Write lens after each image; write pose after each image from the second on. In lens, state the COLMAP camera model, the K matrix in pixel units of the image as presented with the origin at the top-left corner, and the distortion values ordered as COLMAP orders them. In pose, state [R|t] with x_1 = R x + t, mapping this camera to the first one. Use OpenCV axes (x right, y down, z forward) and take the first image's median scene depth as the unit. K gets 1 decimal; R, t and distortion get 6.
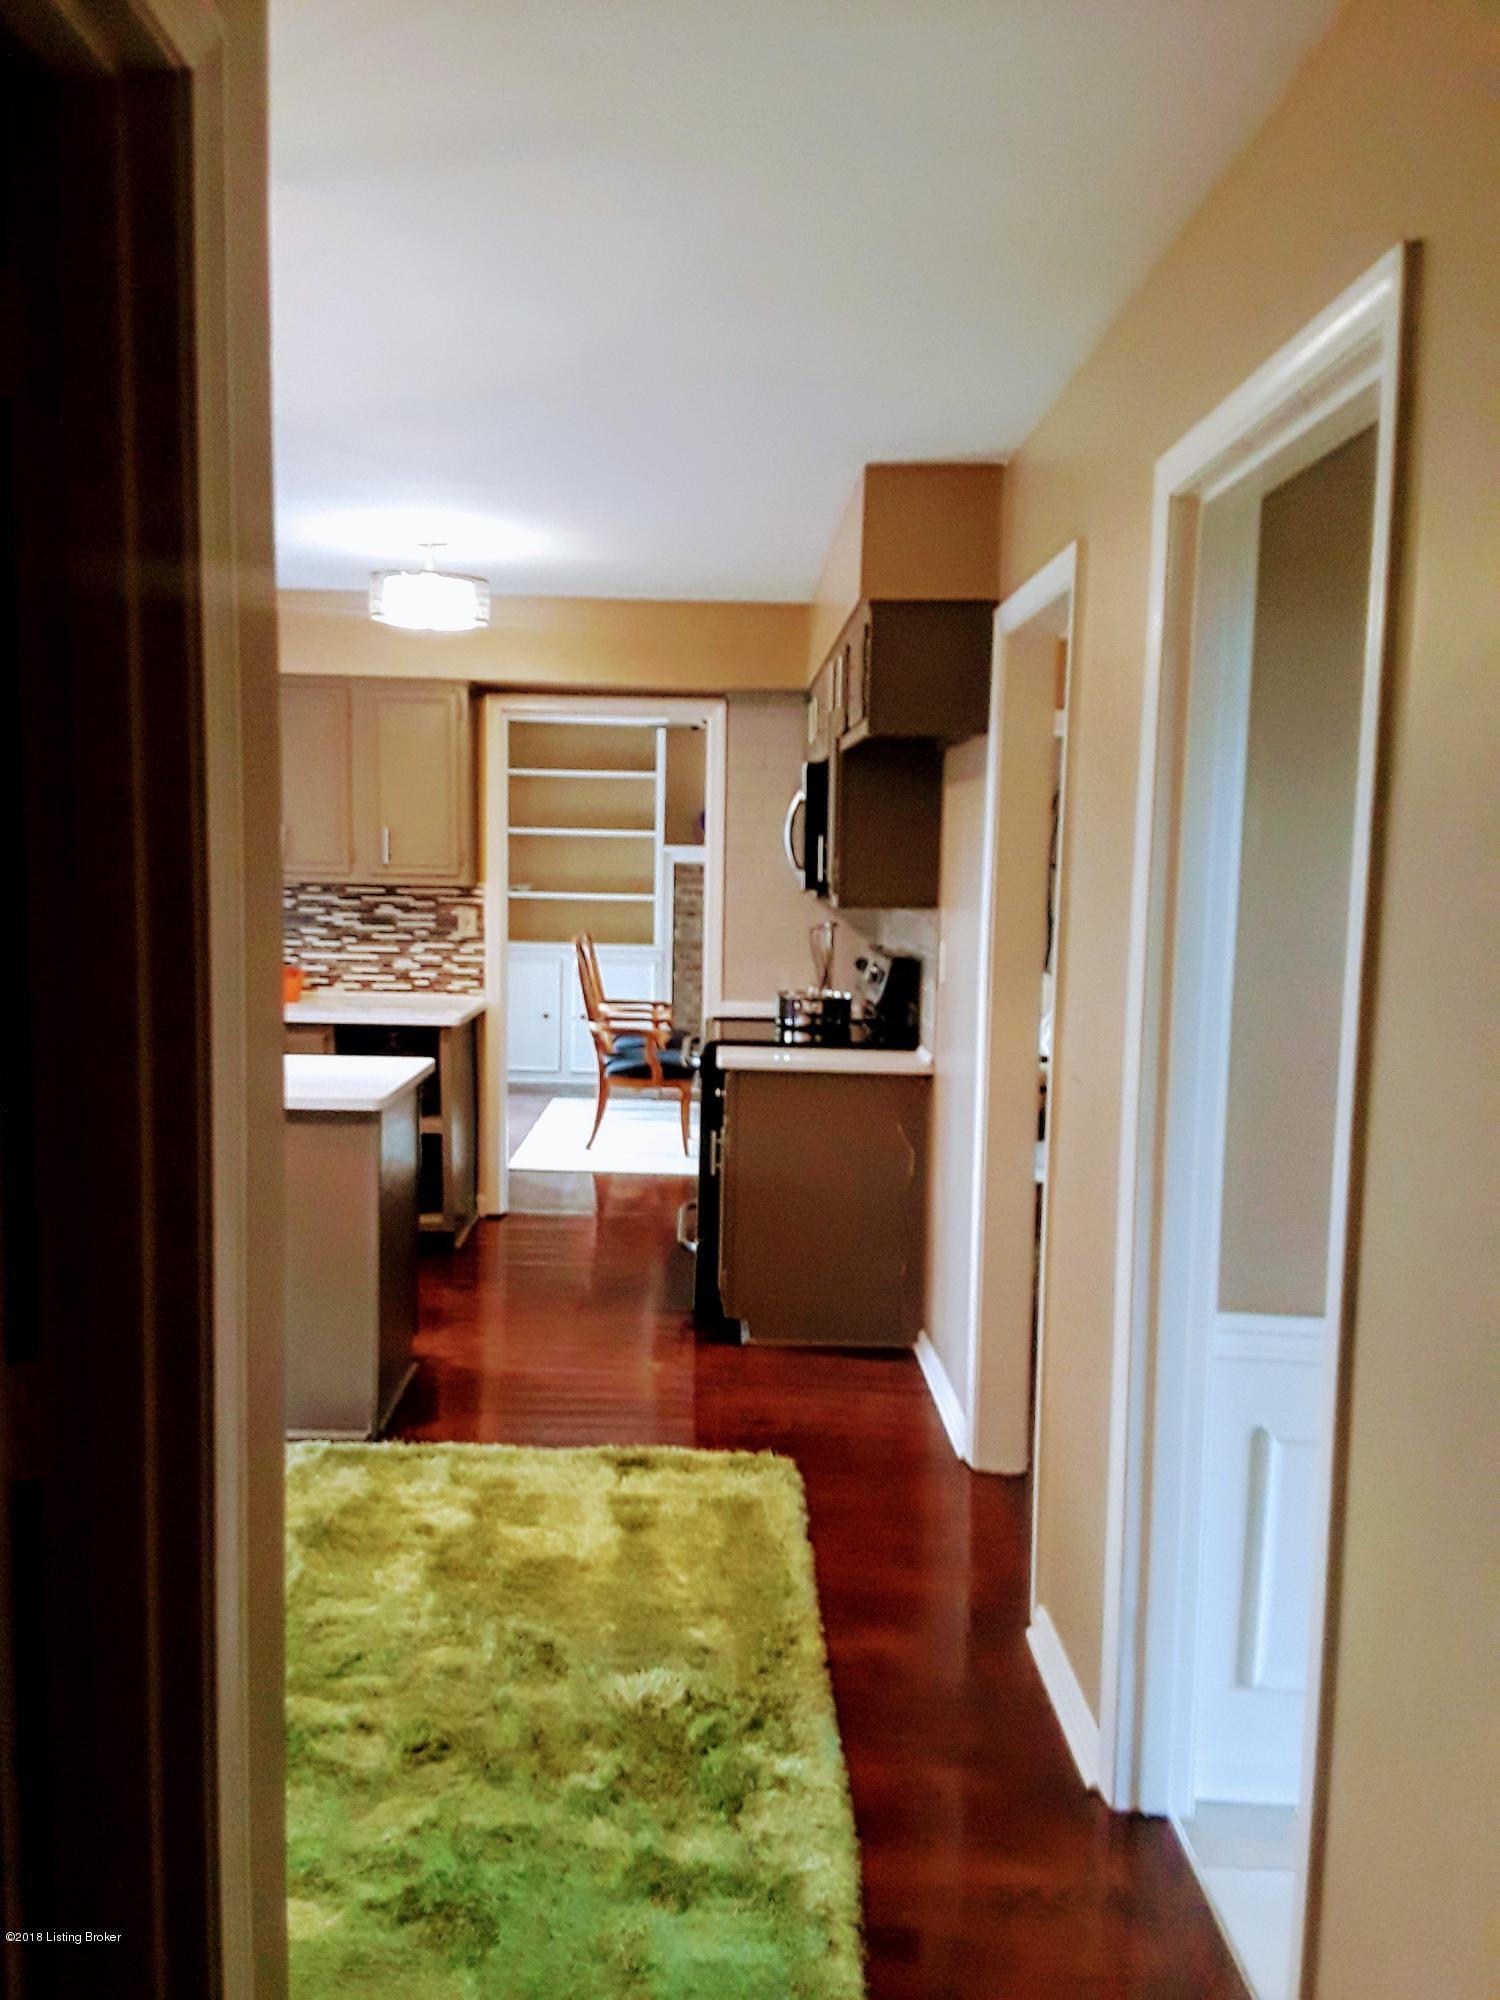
lens RADIAL K [[1612.7, 0, 748.8], [0, 1612.7, 1000.5], [0, 0, 1]] dist [-0.009509, -0.004274]
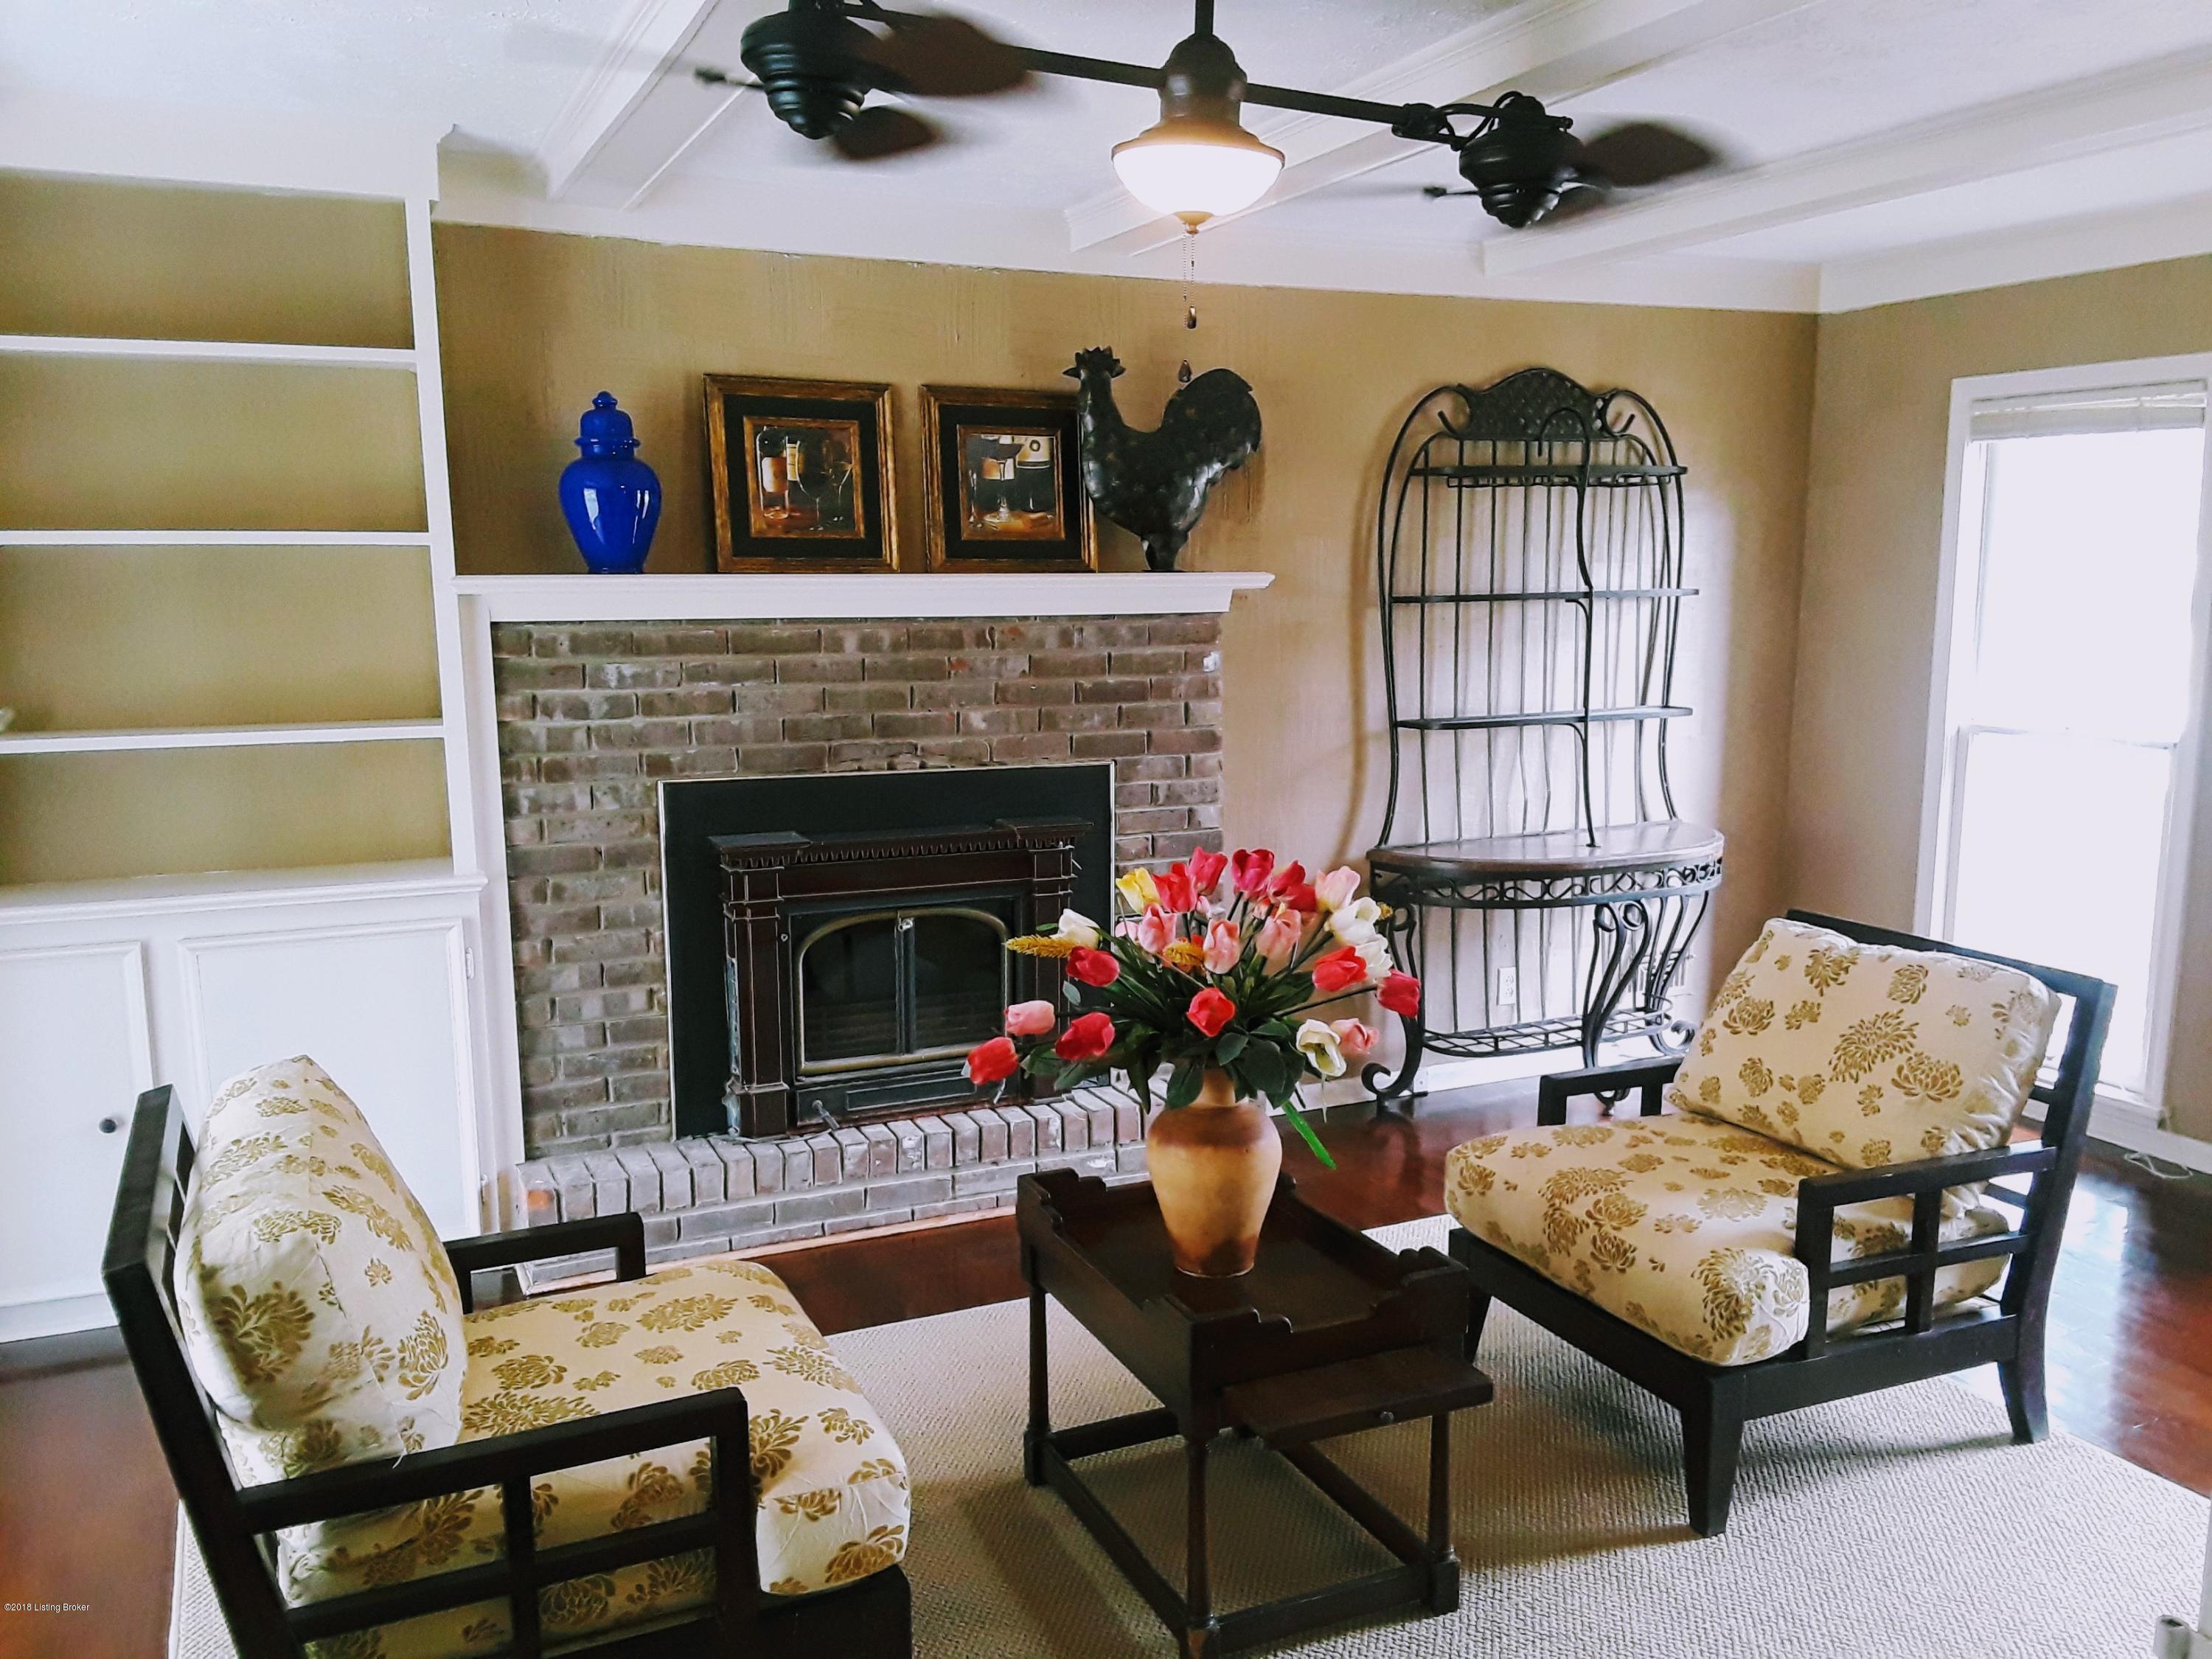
lens RADIAL K [[1783.7, 0, 1104.7], [0, 1783.7, 836.3], [0, 0, 1]] dist [-0.009509, -0.004274]
pose [[0.916403, -0.095755, 0.388634, -0.077976], [0.071110, 0.994465, 0.077345, -0.061054], [-0.393889, -0.043243, 0.918140, 0.603414]]
